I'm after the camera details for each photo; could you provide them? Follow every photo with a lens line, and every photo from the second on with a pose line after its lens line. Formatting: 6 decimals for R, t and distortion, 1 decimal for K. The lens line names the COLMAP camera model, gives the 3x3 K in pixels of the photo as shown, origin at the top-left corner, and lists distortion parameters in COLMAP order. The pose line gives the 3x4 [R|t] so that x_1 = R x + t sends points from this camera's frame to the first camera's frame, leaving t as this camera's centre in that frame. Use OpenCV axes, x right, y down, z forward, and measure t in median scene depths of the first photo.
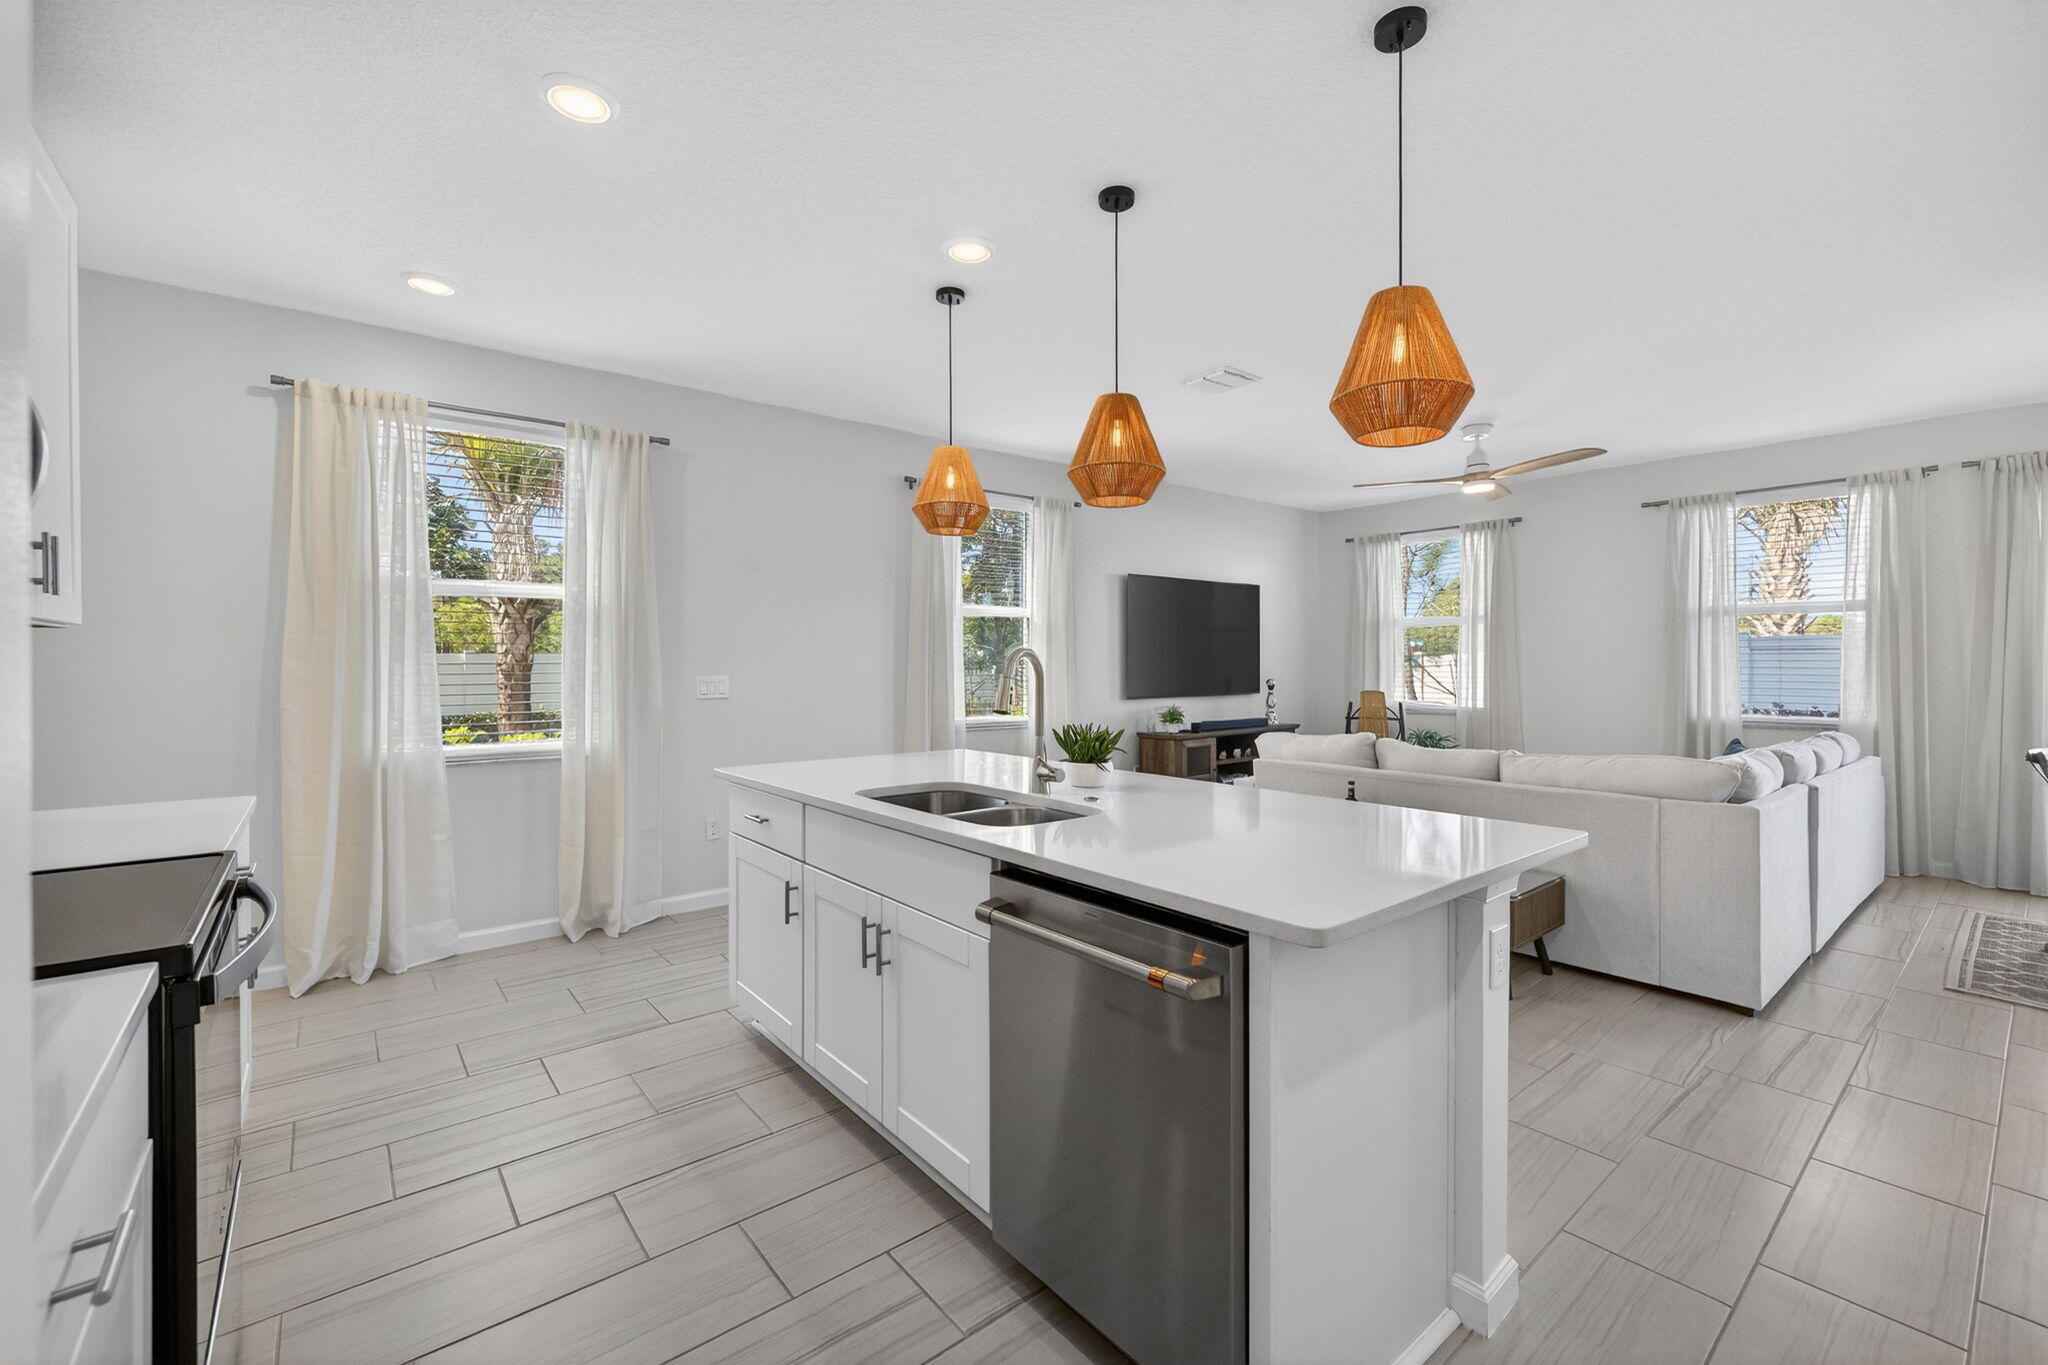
lens RADIAL K [[856.1, 0, 1016.4], [0, 856.1, 667.5], [0, 0, 1]] dist [0.004530, -0.000477]
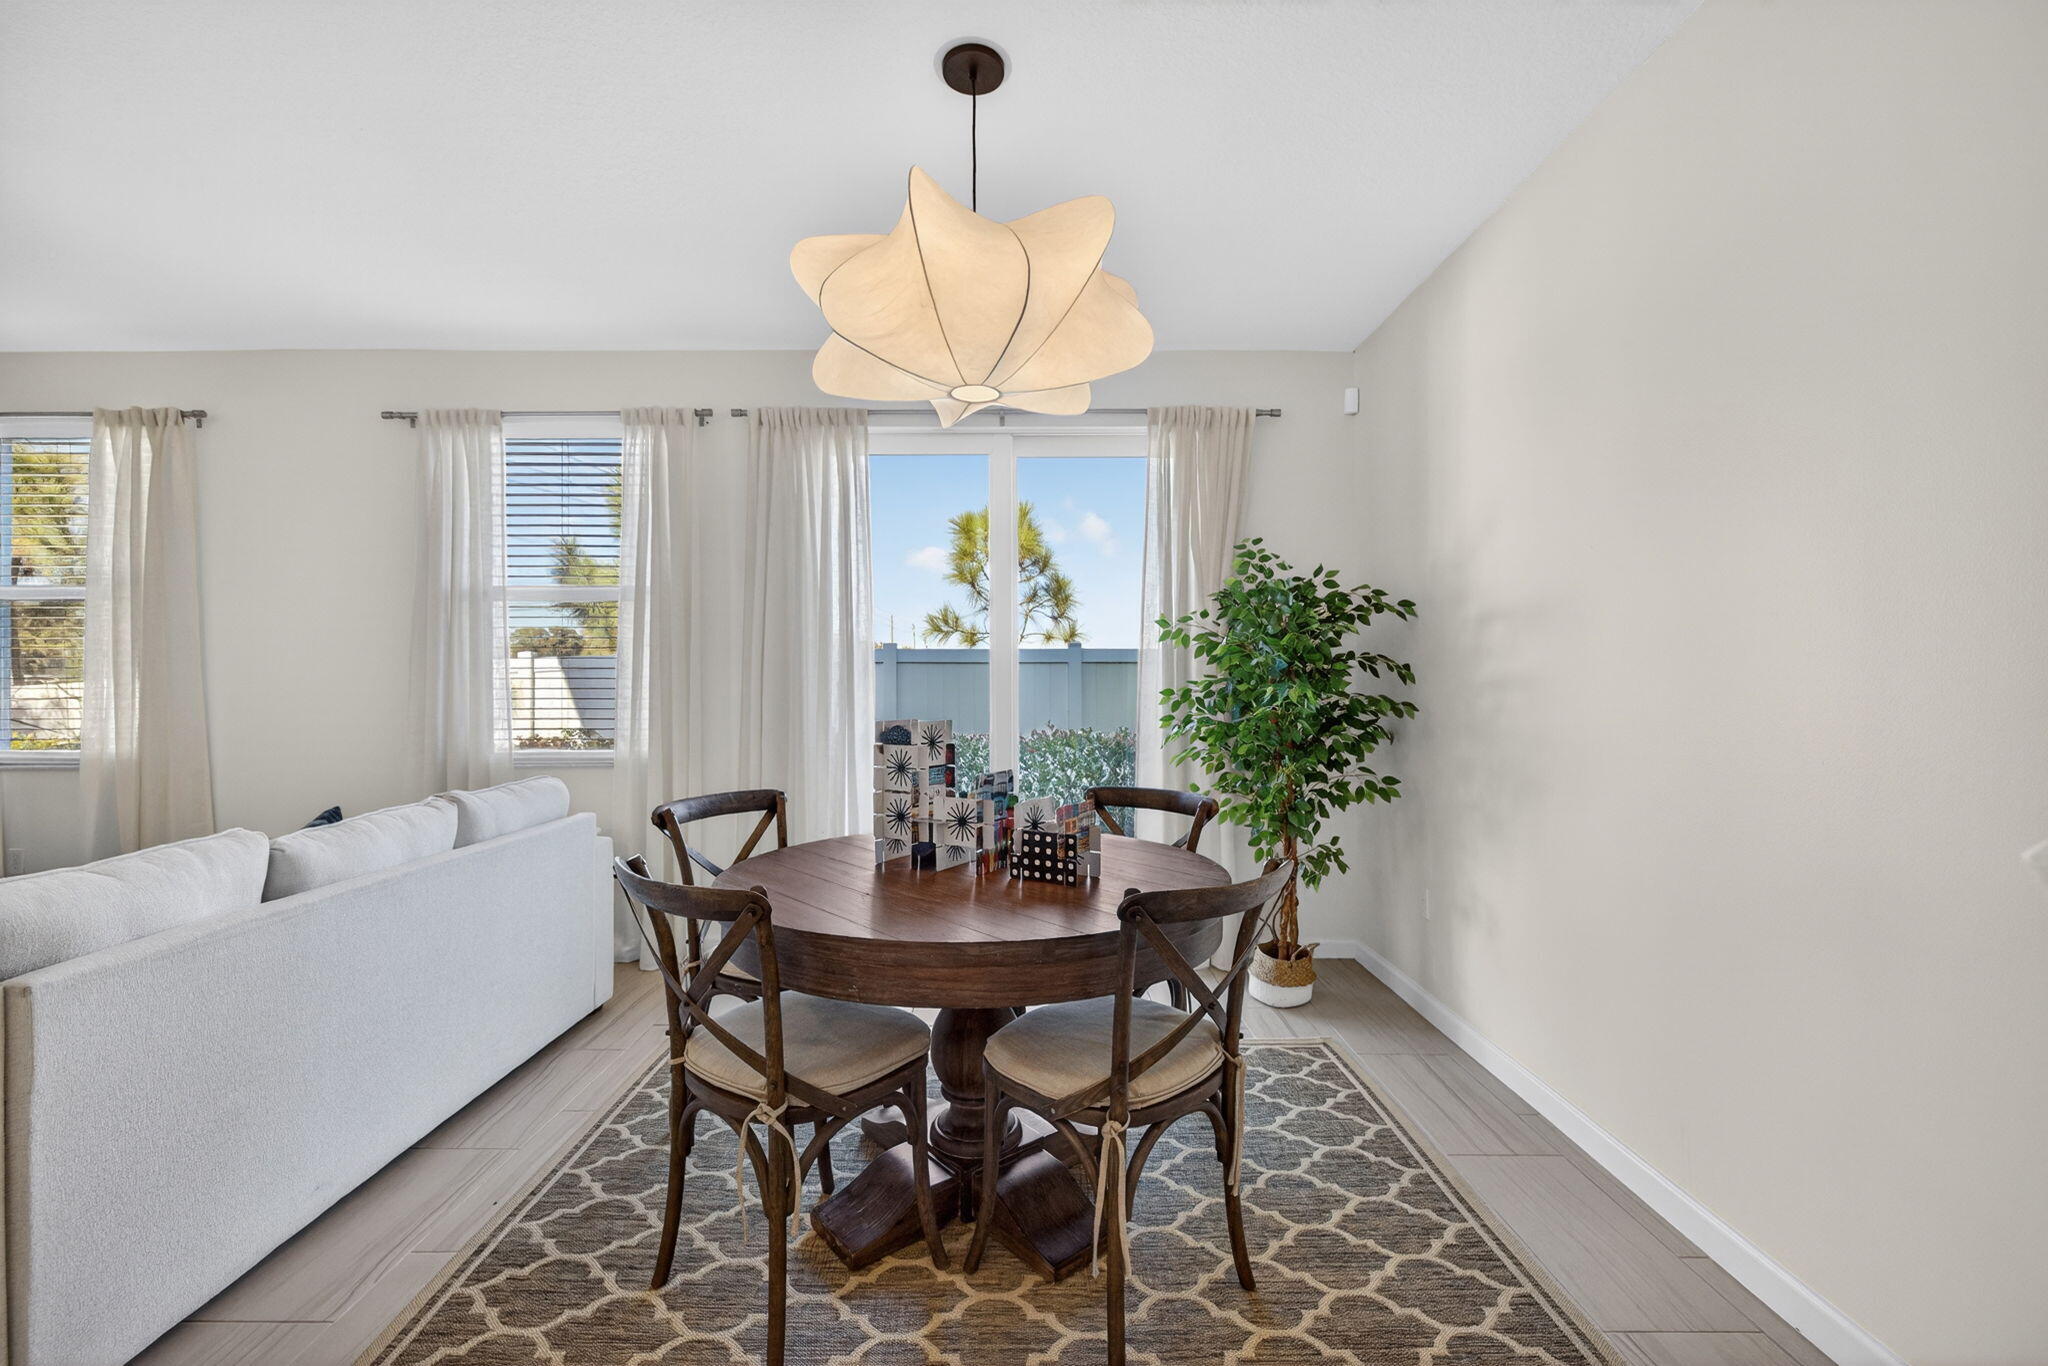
lens RADIAL K [[856.1, 0, 1024.6], [0, 856.1, 687.2], [0, 0, 1]] dist [0.004530, -0.000477]
pose [[0.627394, -0.003736, 0.778693, 0.518983], [0.003848, 0.999991, 0.001698, 0.005378], [-0.778692, 0.001931, 0.627403, 0.249260]]
